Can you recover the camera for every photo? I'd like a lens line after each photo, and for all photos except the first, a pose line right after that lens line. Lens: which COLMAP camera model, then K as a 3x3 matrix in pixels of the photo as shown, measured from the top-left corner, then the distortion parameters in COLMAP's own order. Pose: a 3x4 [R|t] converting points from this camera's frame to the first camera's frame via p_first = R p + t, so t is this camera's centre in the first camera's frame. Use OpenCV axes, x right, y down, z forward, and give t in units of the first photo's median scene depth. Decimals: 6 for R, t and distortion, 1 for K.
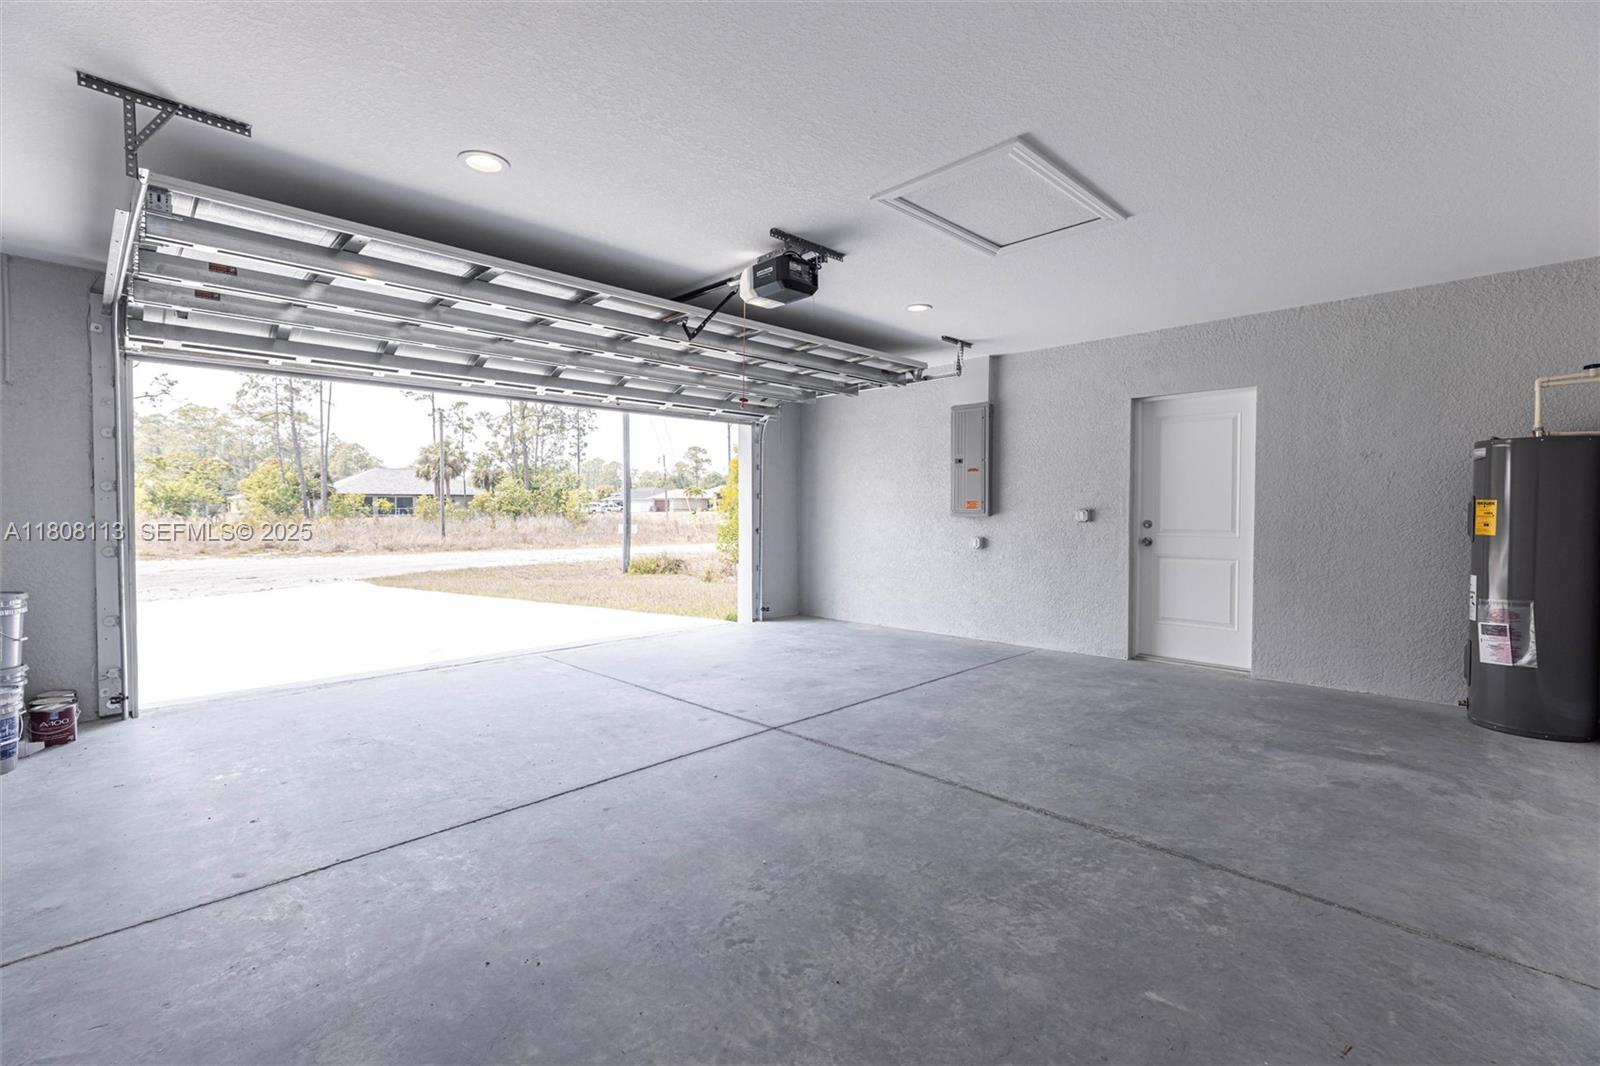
lens RADIAL K [[721.6, 0, 795.6], [0, 721.6, 529.2], [0, 0, 1]] dist [-0.003980, -0.000786]
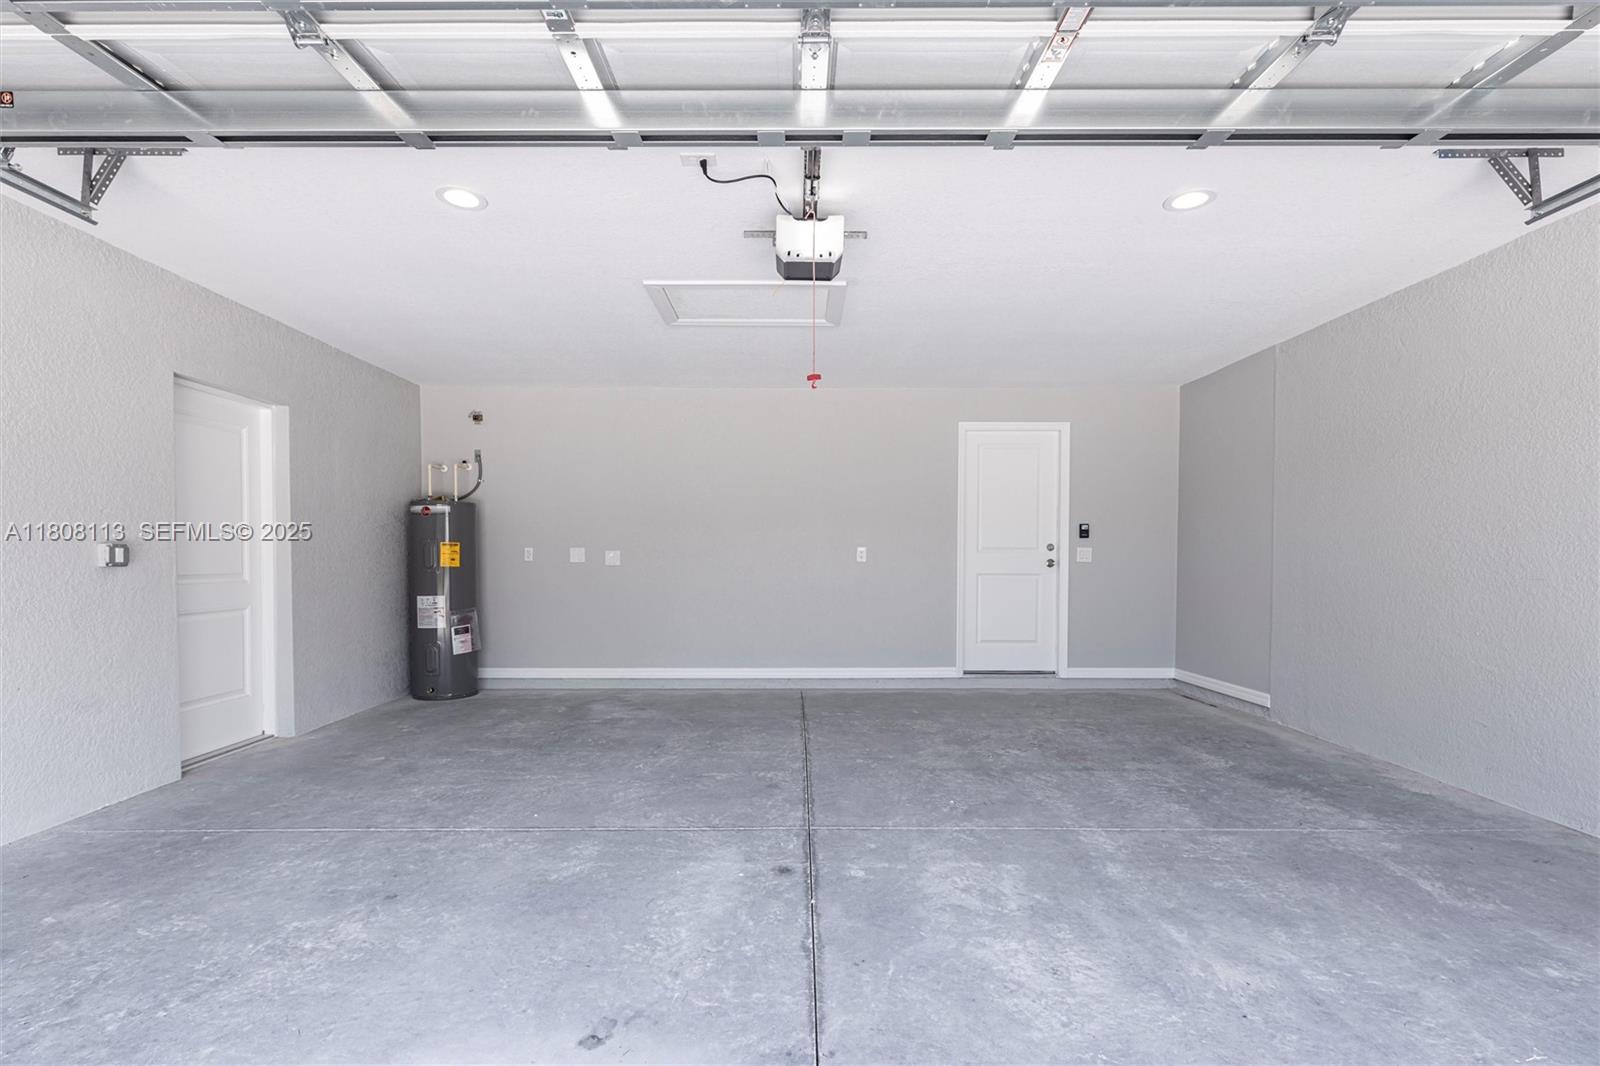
lens RADIAL K [[721.6, 0, 792.7], [0, 721.6, 544.2], [0, 0, 1]] dist [-0.003980, -0.000786]
pose [[-0.707066, 0.009416, 0.707085, -0.653024], [0.018016, 0.999827, 0.004702, -0.035975], [-0.706918, 0.016064, -0.707113, 1.795815]]
